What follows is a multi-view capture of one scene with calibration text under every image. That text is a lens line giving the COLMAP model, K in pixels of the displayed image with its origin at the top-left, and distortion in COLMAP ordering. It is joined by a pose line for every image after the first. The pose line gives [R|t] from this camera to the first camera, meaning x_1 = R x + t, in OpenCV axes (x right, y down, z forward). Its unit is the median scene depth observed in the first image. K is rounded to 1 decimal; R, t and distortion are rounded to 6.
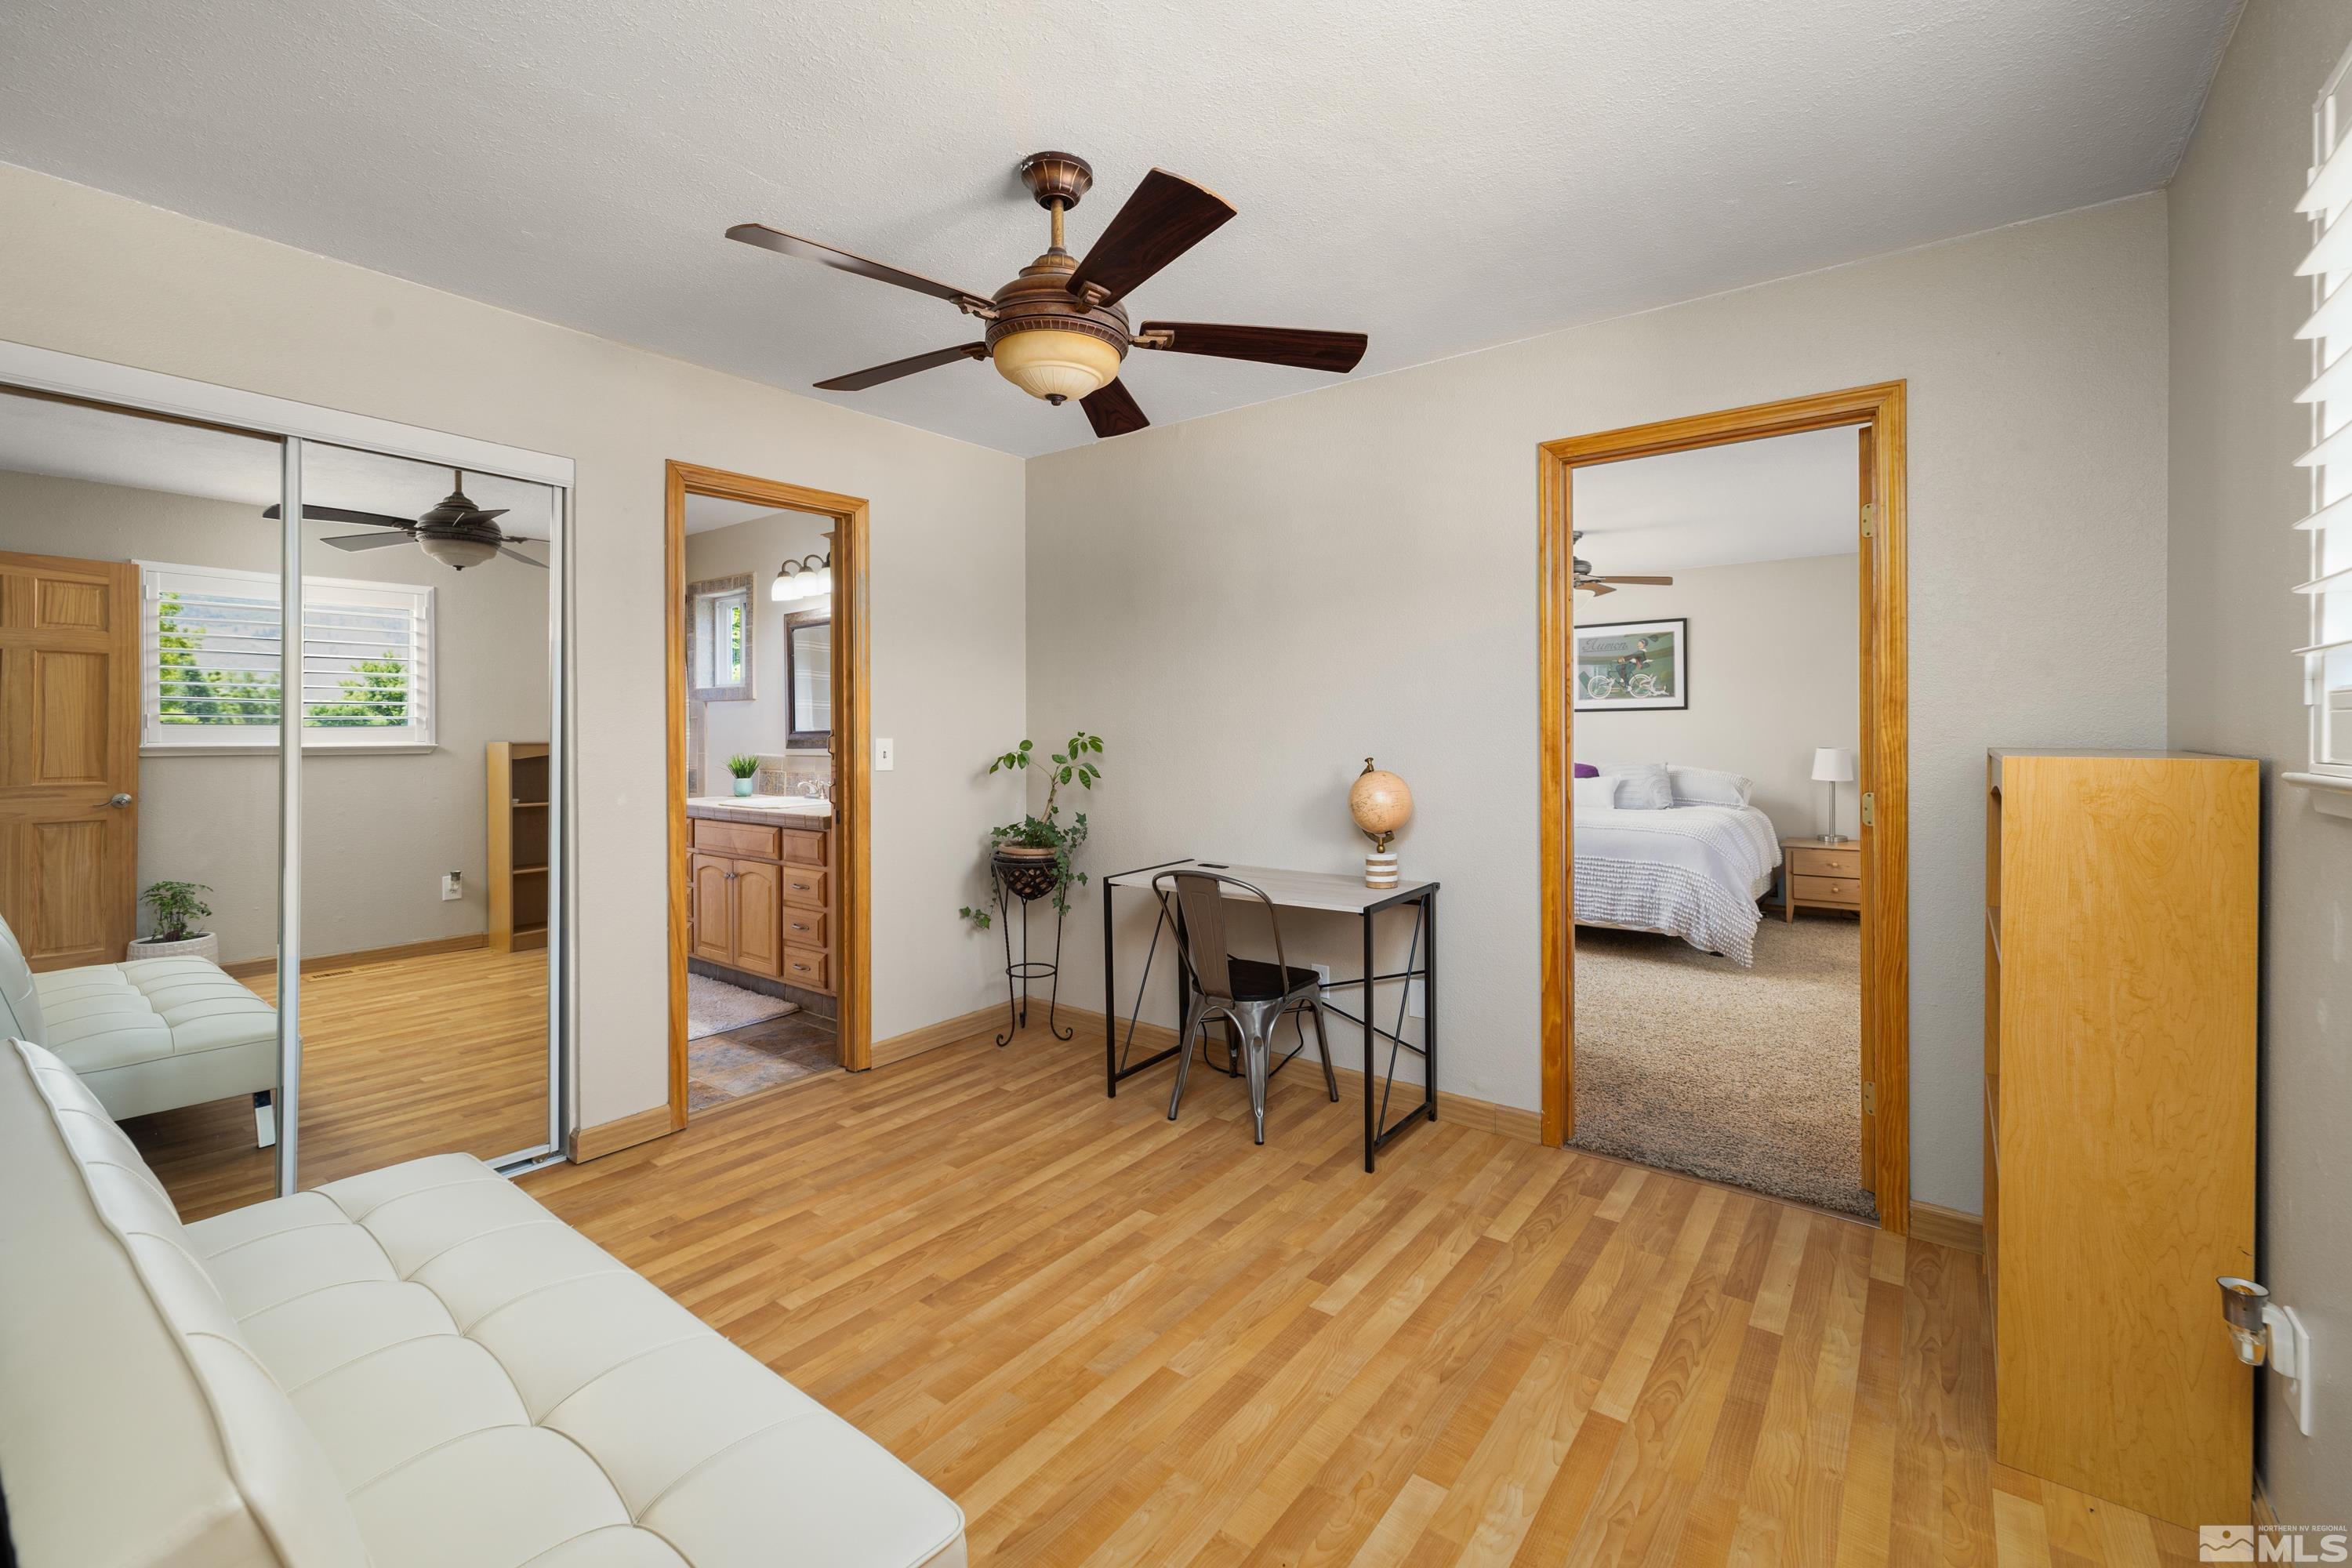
lens RADIAL K [[991.7, 0, 1190.3], [0, 991.7, 732.2], [0, 0, 1]] dist [-0.000116, -0.000186]
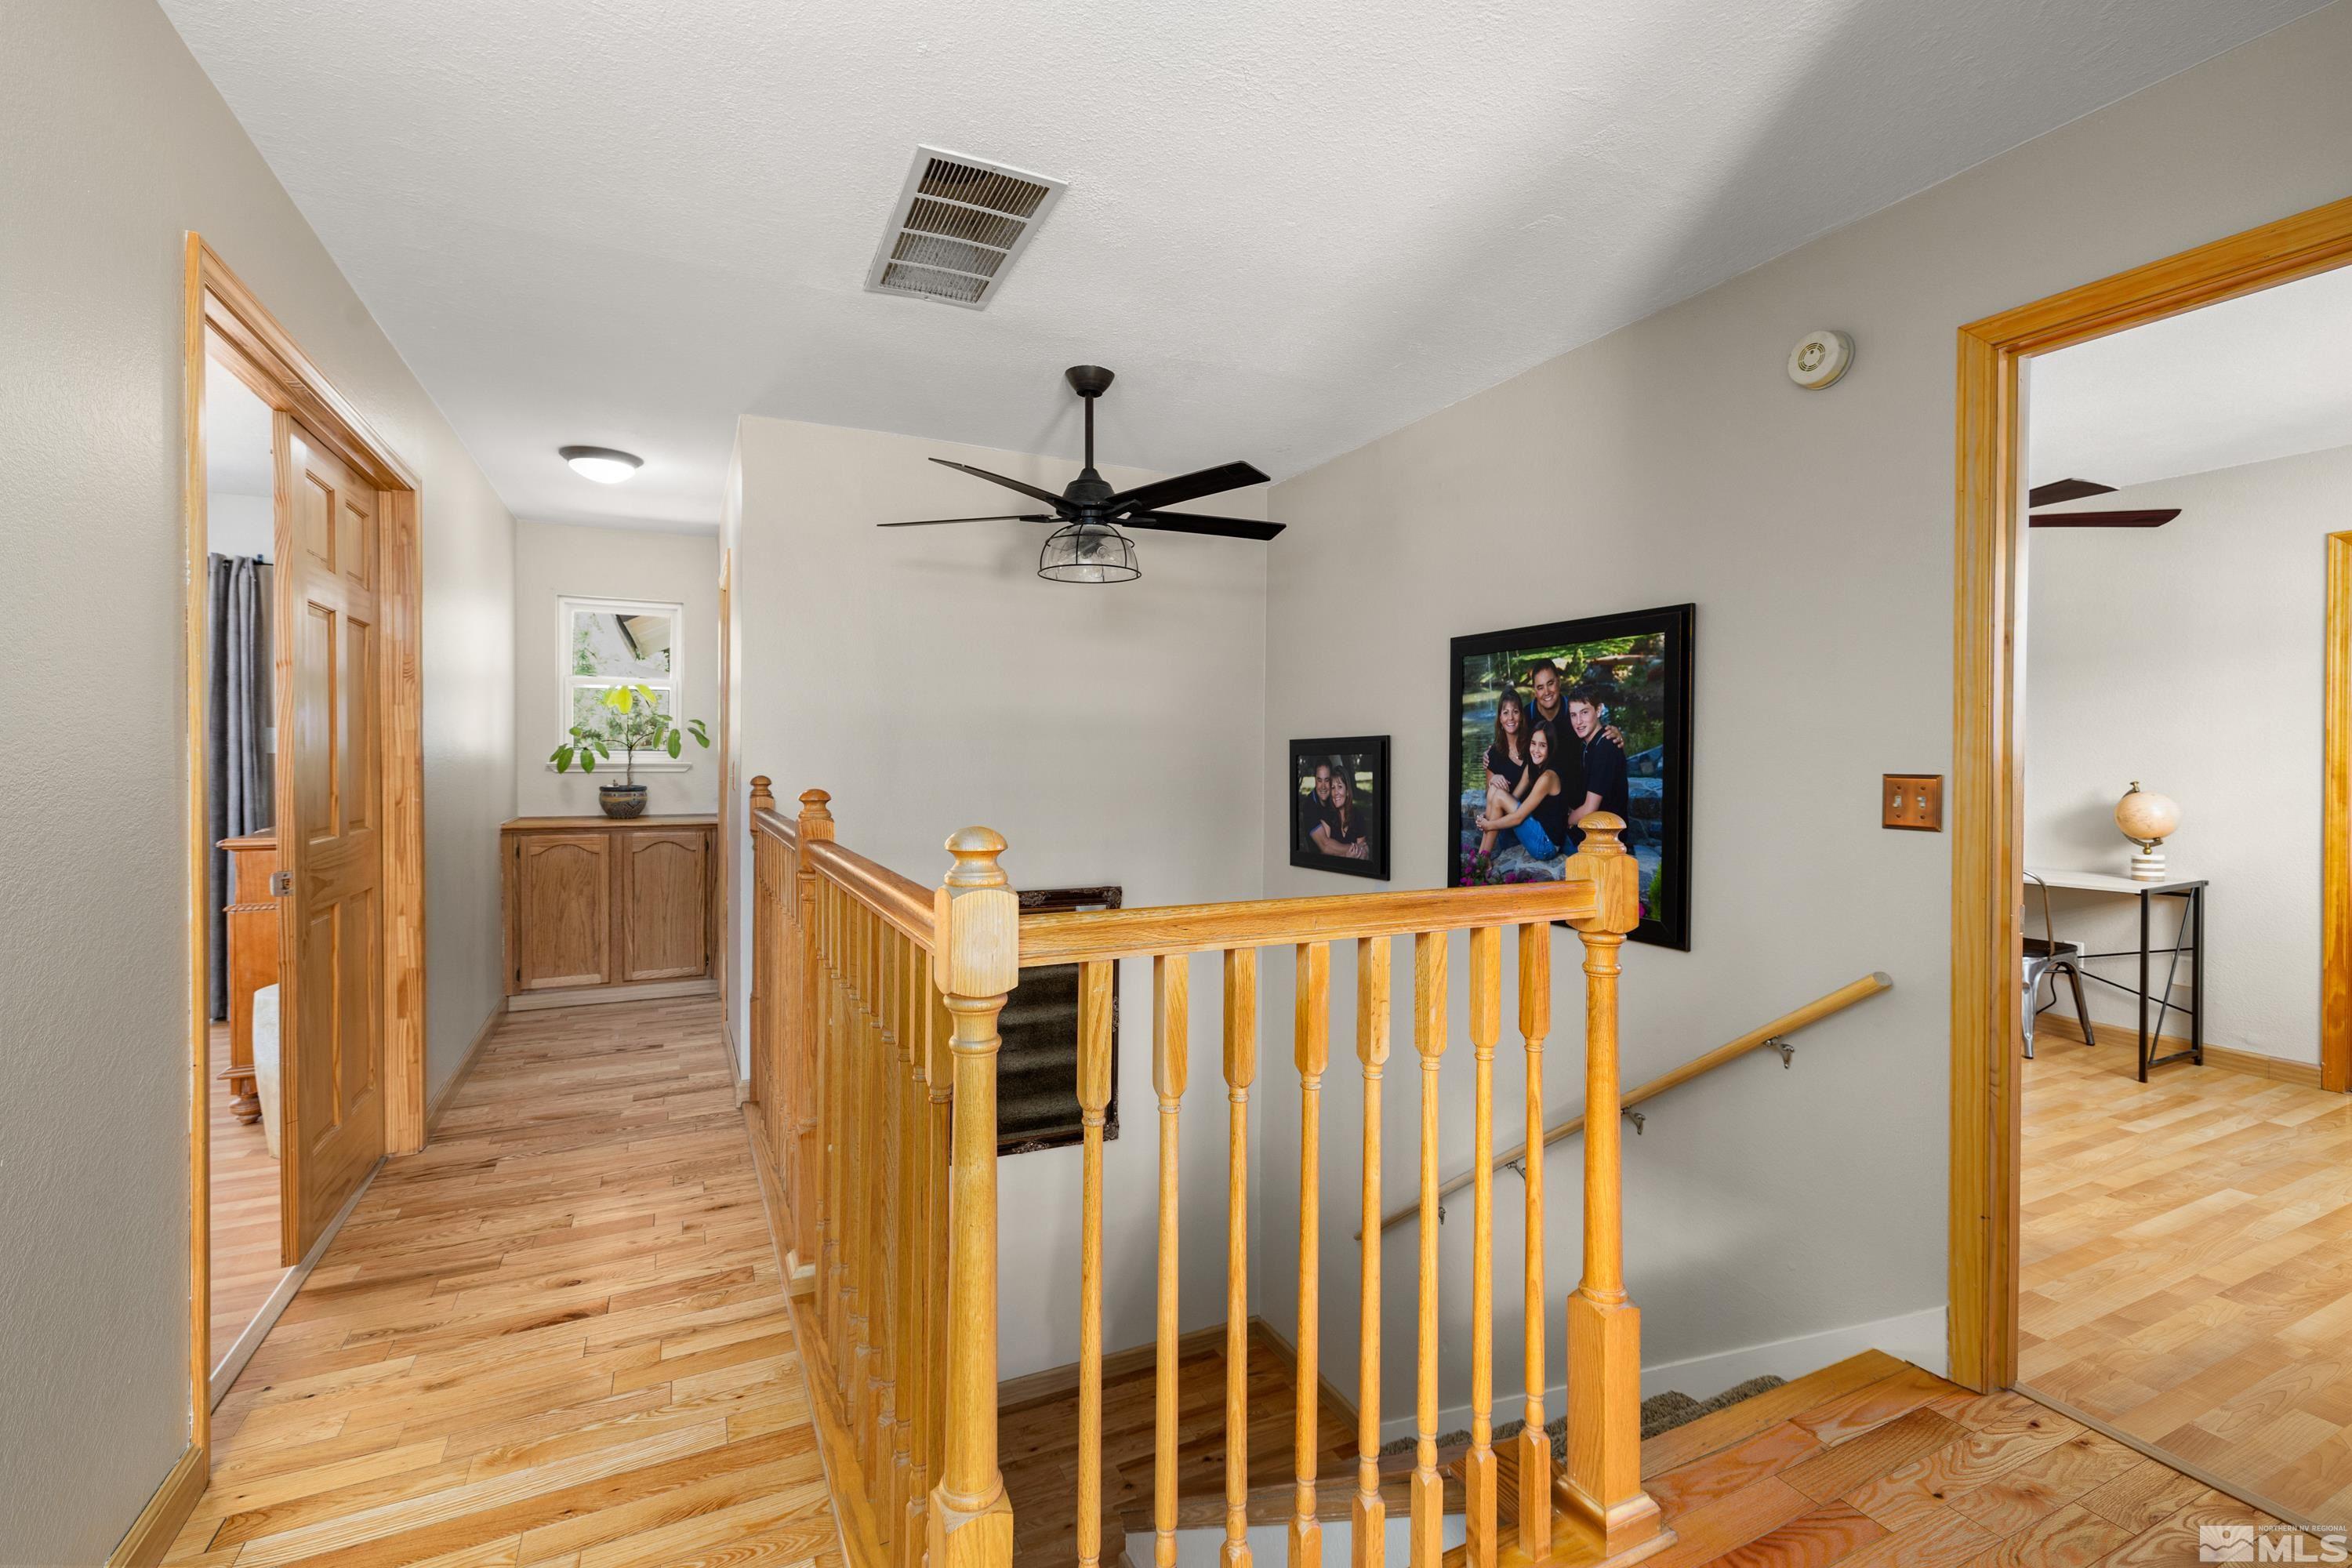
lens RADIAL K [[991.7, 0, 1175.6], [0, 991.7, 772.6], [0, 0, 1]] dist [-0.000116, -0.000186]
pose [[0.878439, 0.006704, -0.477808, -0.326807], [-0.002483, 0.999952, 0.009464, 0.005018], [0.477848, -0.007127, 0.878413, -0.802799]]
